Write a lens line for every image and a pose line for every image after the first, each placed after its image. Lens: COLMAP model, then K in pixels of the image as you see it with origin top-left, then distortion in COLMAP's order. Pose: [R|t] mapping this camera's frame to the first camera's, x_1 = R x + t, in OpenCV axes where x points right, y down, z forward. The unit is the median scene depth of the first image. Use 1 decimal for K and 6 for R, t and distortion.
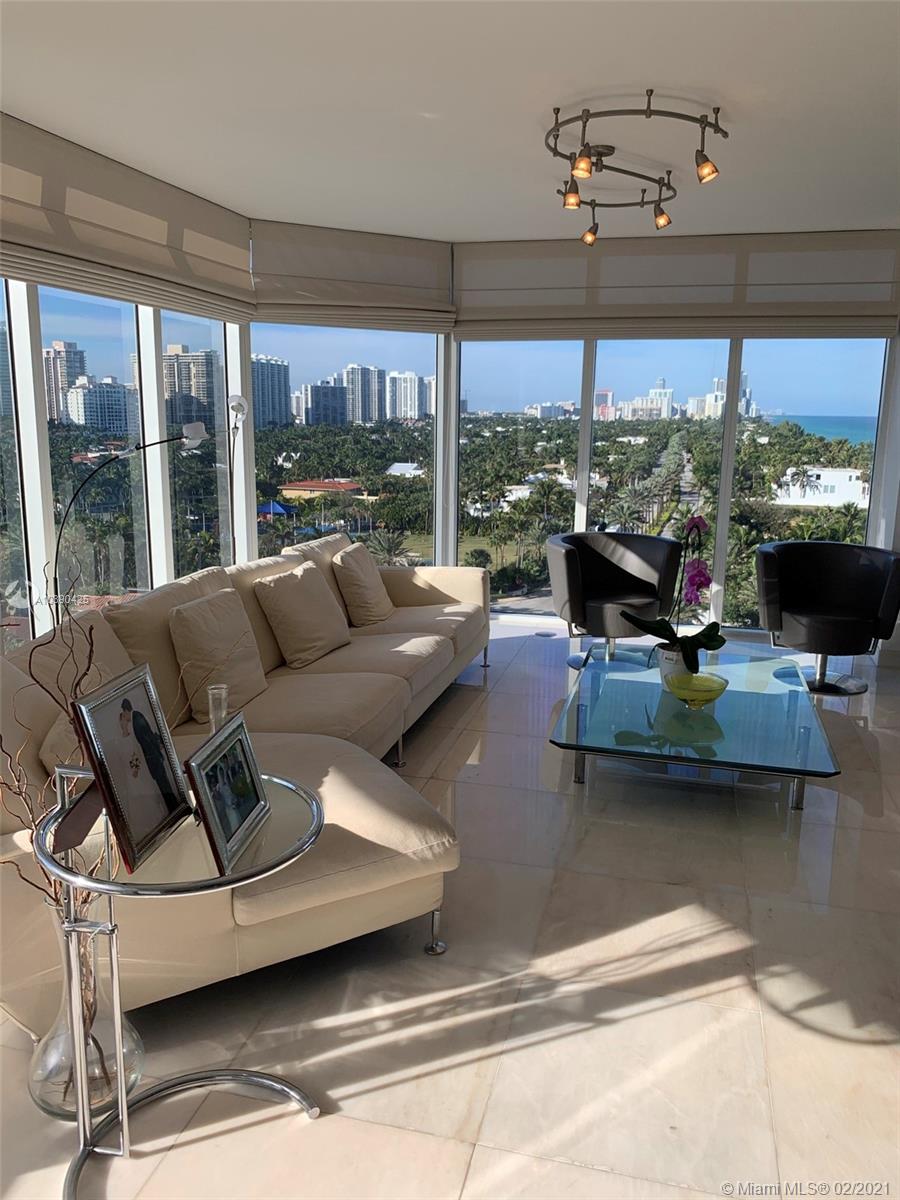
lens RADIAL K [[922.7, 0, 450.0], [0, 922.7, 600.0], [0, 0, 1]] dist [-0.008073, -0.002979]
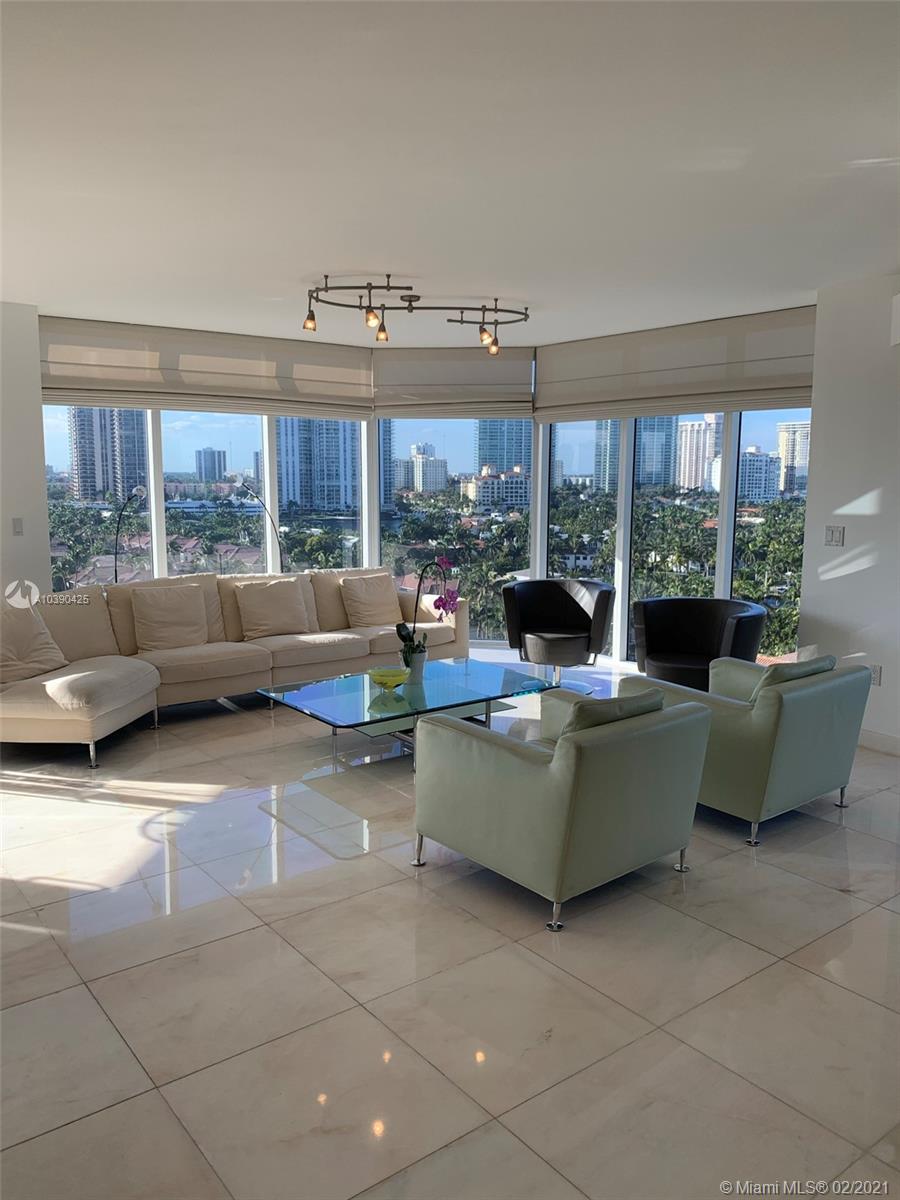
lens RADIAL K [[920.4, 0, 450.0], [0, 920.4, 600.0], [0, 0, 1]] dist [-0.002725, -0.001966]
pose [[0.790252, 0.077061, -0.607917, 1.697852], [-0.120353, 0.992257, -0.030671, 0.017084], [0.600847, 0.097403, 0.793408, -0.071597]]
